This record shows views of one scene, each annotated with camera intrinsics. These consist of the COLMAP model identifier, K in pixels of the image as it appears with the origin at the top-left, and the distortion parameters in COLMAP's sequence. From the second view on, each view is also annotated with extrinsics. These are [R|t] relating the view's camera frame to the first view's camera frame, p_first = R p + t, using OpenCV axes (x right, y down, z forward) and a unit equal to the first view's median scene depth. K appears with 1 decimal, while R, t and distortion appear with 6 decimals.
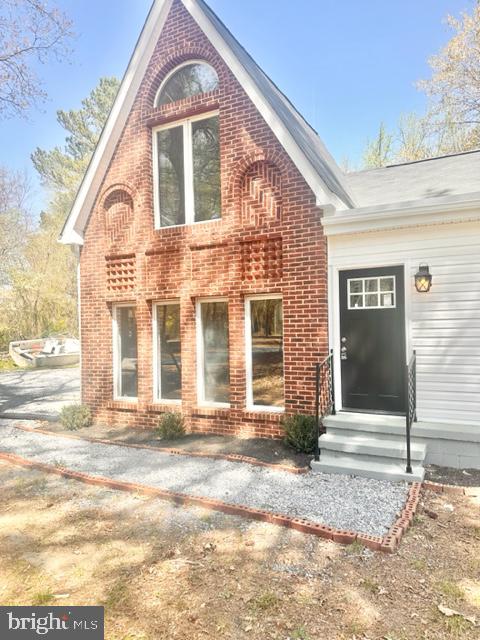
lens RADIAL K [[453.3, 0, 233.7], [0, 453.3, 323.2], [0, 0, 1]] dist [0.071205, -0.084810]
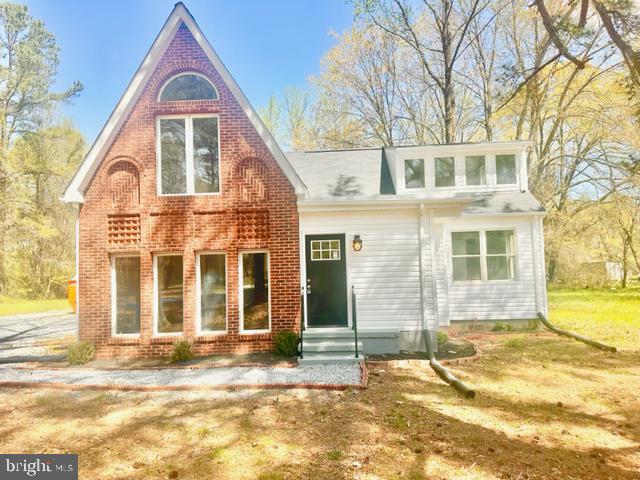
lens RADIAL K [[453.3, 0, 323.2], [0, 453.3, 238.1], [0, 0, 1]] dist [0.071205, -0.084810]
pose [[0.896204, 0.022708, 0.443061, -0.365429], [0.005825, 0.998001, -0.062933, -0.009115], [-0.443604, 0.058982, 0.894280, -0.358745]]
